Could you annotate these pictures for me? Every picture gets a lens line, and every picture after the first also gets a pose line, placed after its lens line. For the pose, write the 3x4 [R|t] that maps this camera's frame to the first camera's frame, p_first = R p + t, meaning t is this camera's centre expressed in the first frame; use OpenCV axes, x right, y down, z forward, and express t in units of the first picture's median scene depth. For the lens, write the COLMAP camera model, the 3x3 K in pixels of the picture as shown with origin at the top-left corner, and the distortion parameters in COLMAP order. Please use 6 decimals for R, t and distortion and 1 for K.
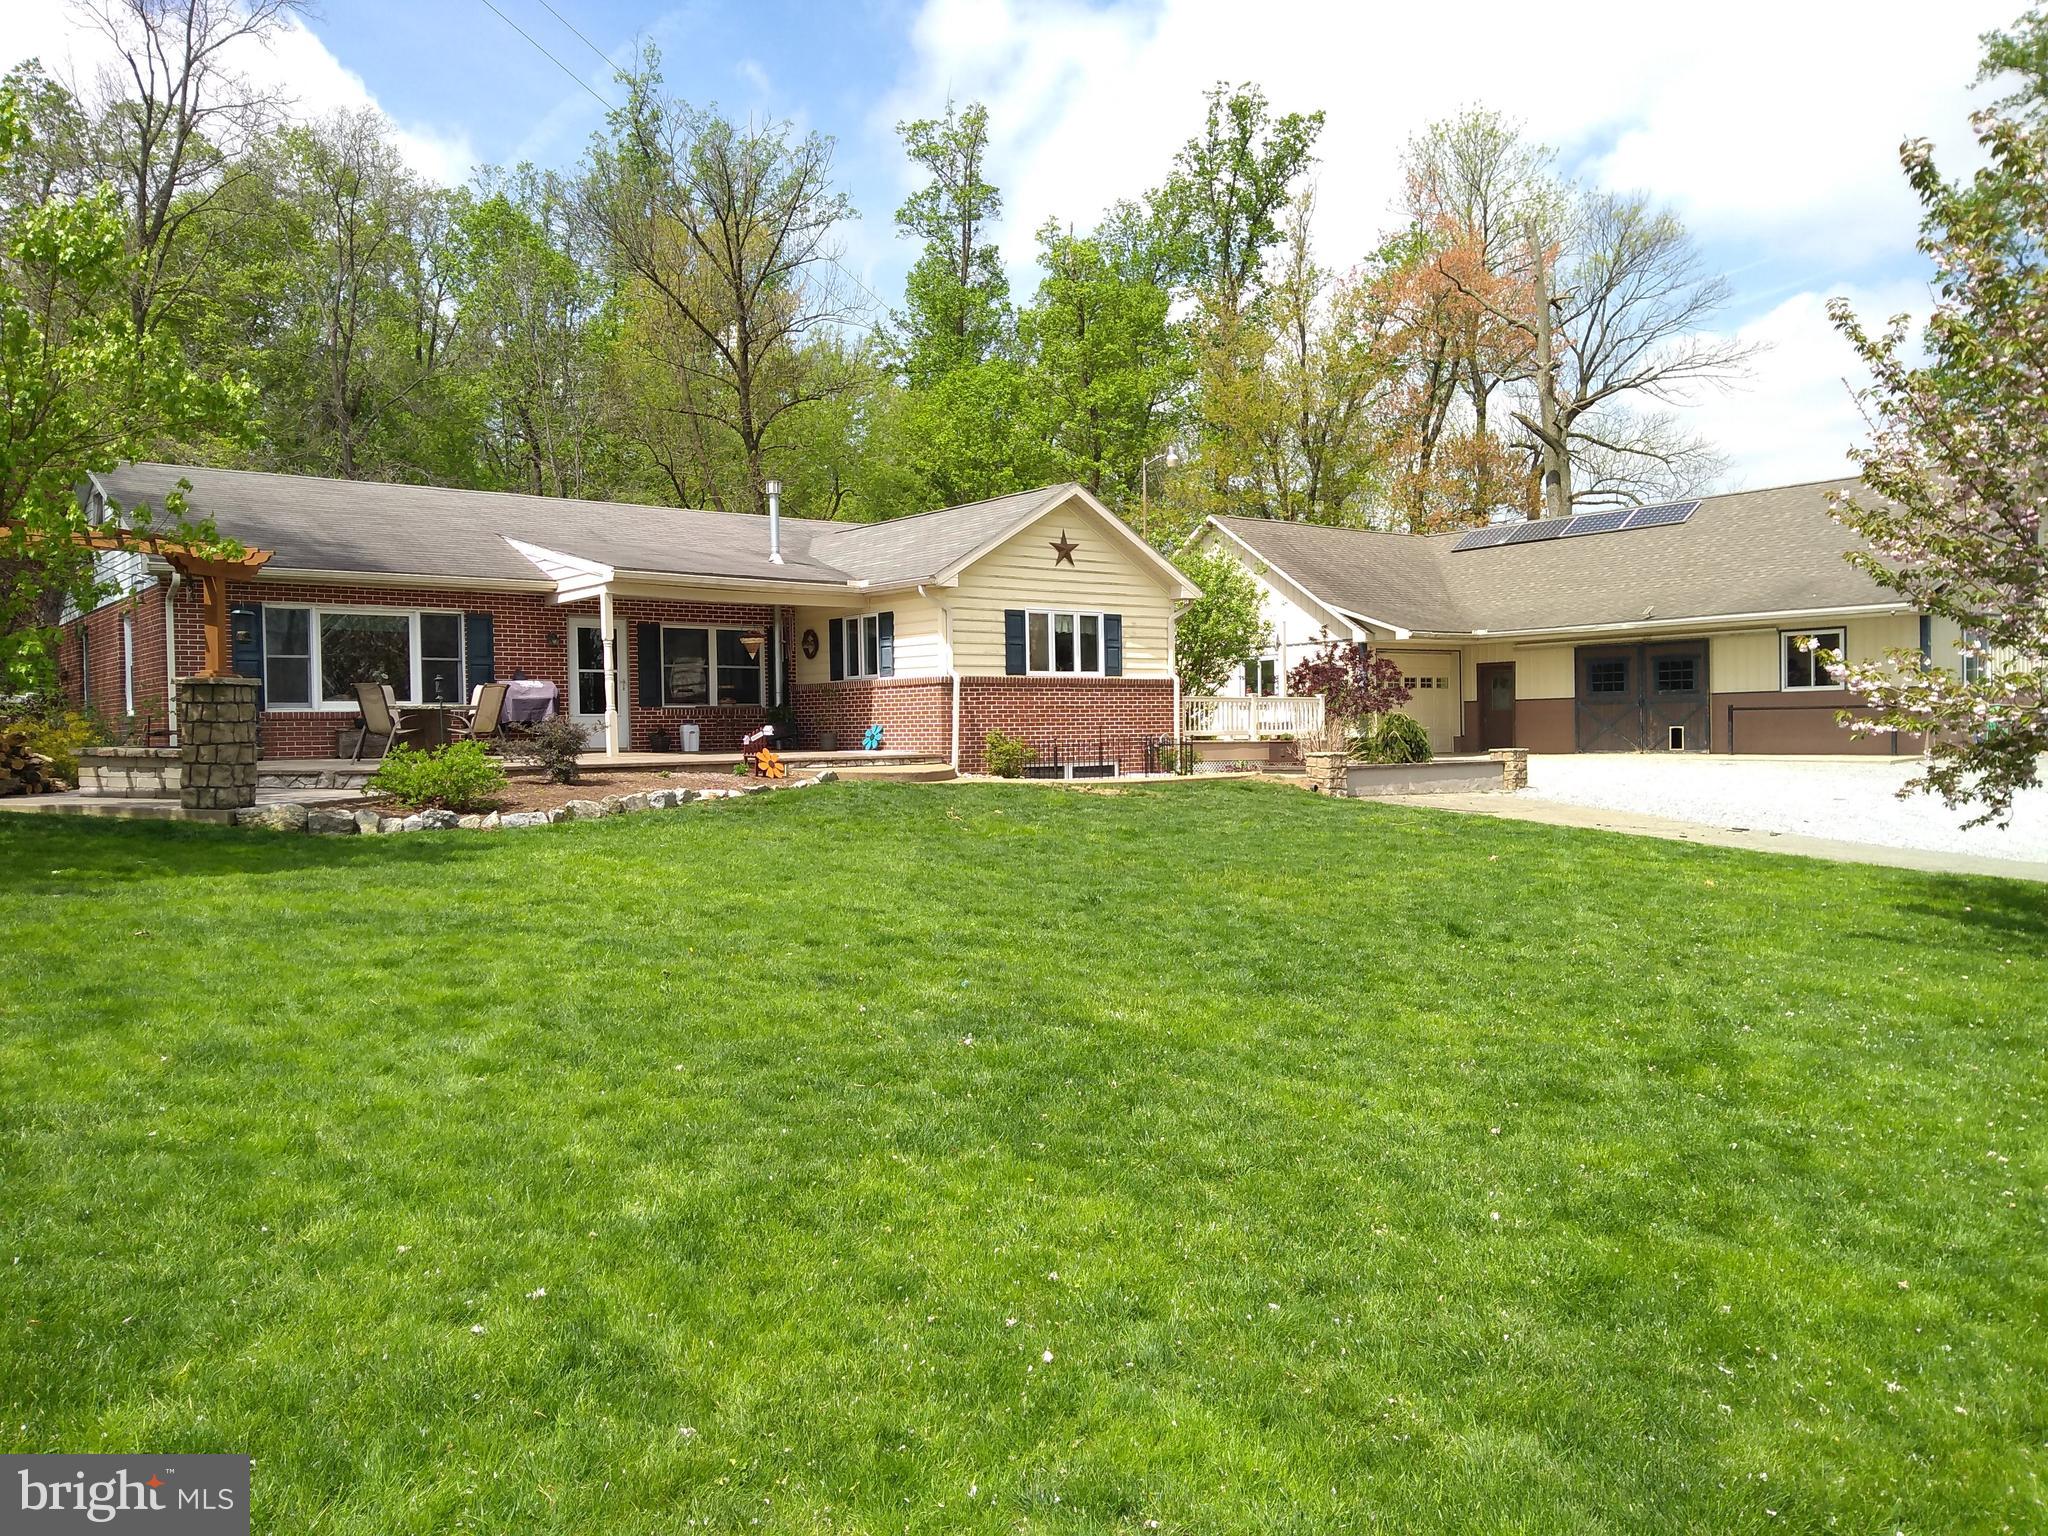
lens RADIAL K [[1577.7, 0, 1026.0], [0, 1577.7, 771.6], [0, 0, 1]] dist [0.094346, -0.116974]
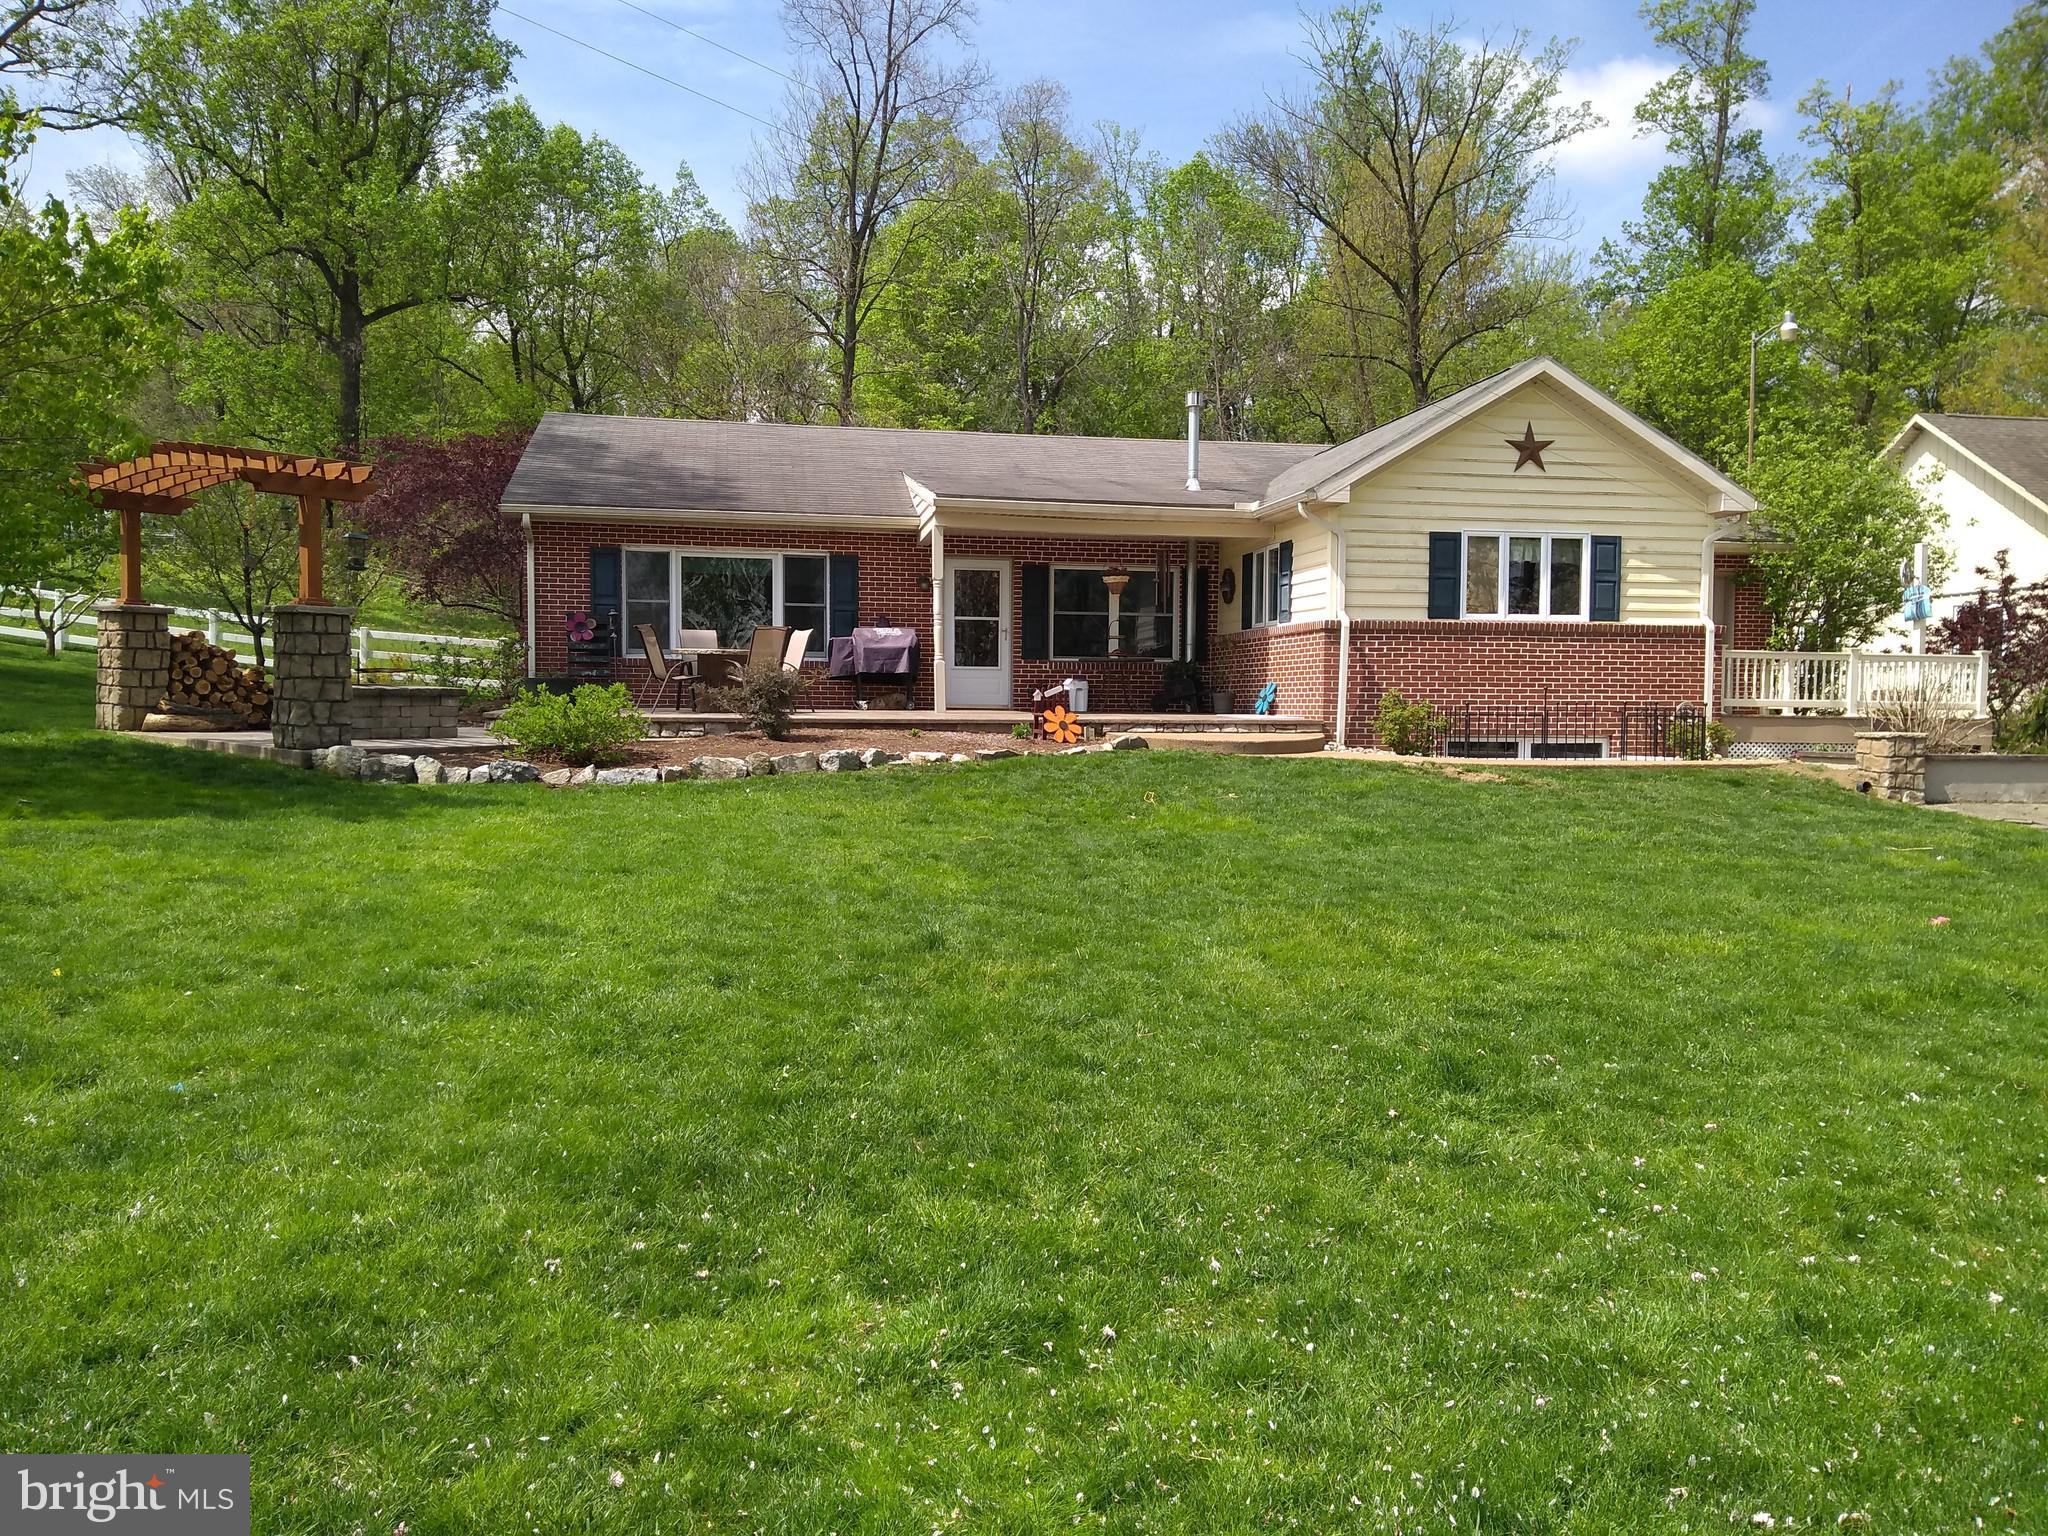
lens RADIAL K [[1577.7, 0, 1026.0], [0, 1577.7, 771.6], [0, 0, 1]] dist [0.094346, -0.116974]
pose [[0.883255, 0.041290, -0.467071, 0.168488], [-0.033518, 0.999127, 0.024942, -0.000415], [0.467693, -0.006375, 0.883868, 0.225863]]
